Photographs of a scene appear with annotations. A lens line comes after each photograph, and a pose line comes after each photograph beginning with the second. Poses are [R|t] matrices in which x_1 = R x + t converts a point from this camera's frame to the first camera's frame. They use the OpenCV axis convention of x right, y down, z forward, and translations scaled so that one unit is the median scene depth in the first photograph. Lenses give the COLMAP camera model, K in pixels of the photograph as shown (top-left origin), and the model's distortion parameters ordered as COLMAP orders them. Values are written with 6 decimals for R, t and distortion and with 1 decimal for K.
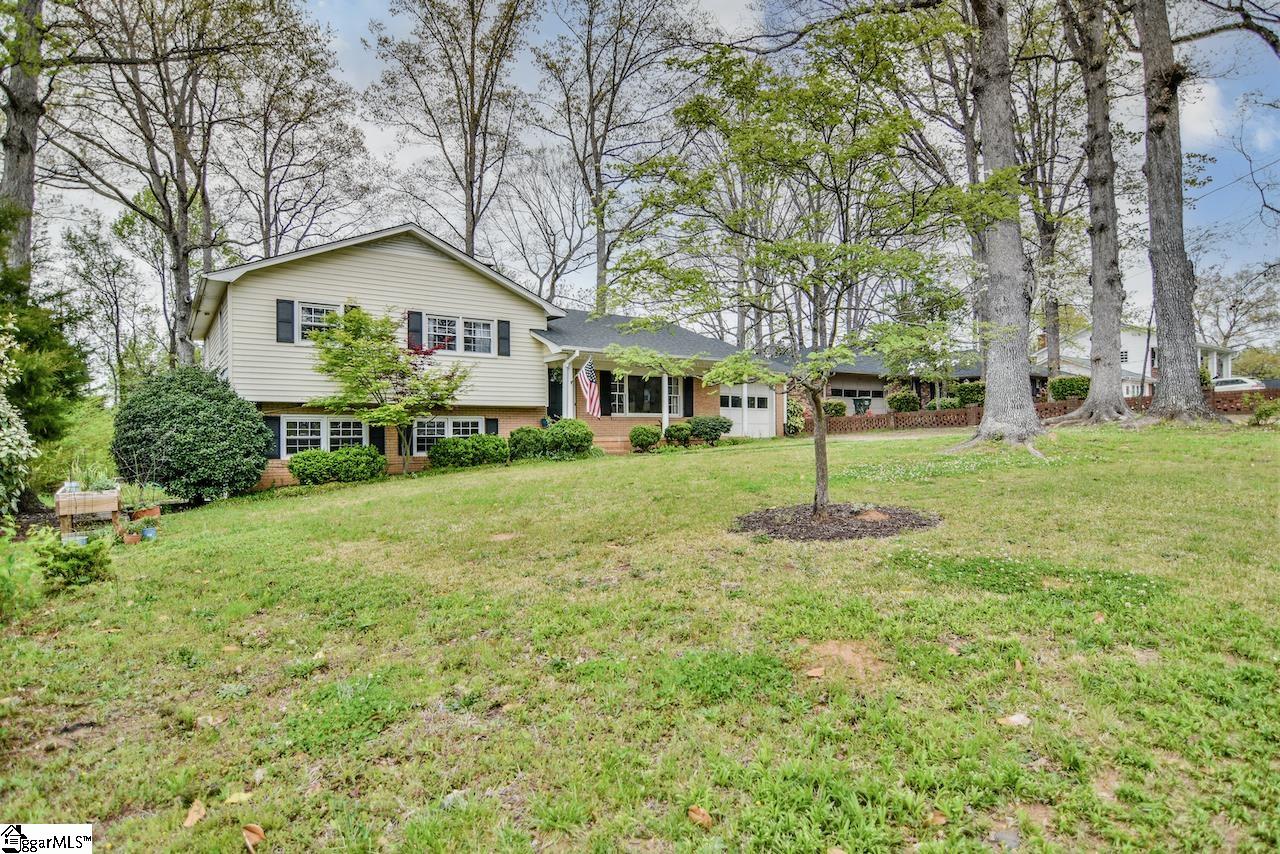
lens RADIAL K [[672.5, 0, 640.0], [0, 672.5, 427.0], [0, 0, 1]] dist [-0.000792, 0.000248]
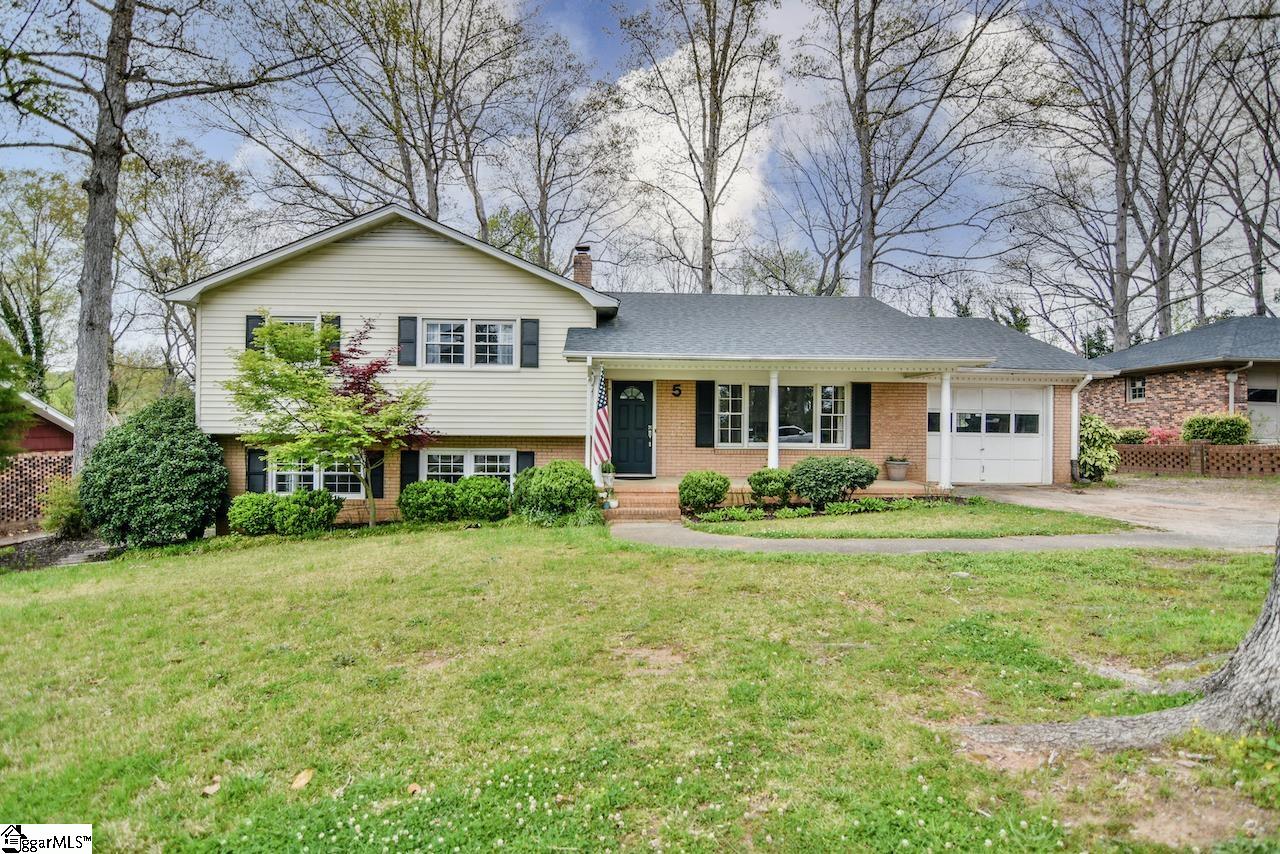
lens RADIAL K [[672.5, 0, 640.0], [0, 672.5, 427.0], [0, 0, 1]] dist [-0.000792, 0.000248]
pose [[0.844577, 0.014667, -0.535232, 0.293108], [-0.009754, 0.999880, 0.012008, -0.051409], [0.535345, -0.004921, 0.844619, 0.448037]]
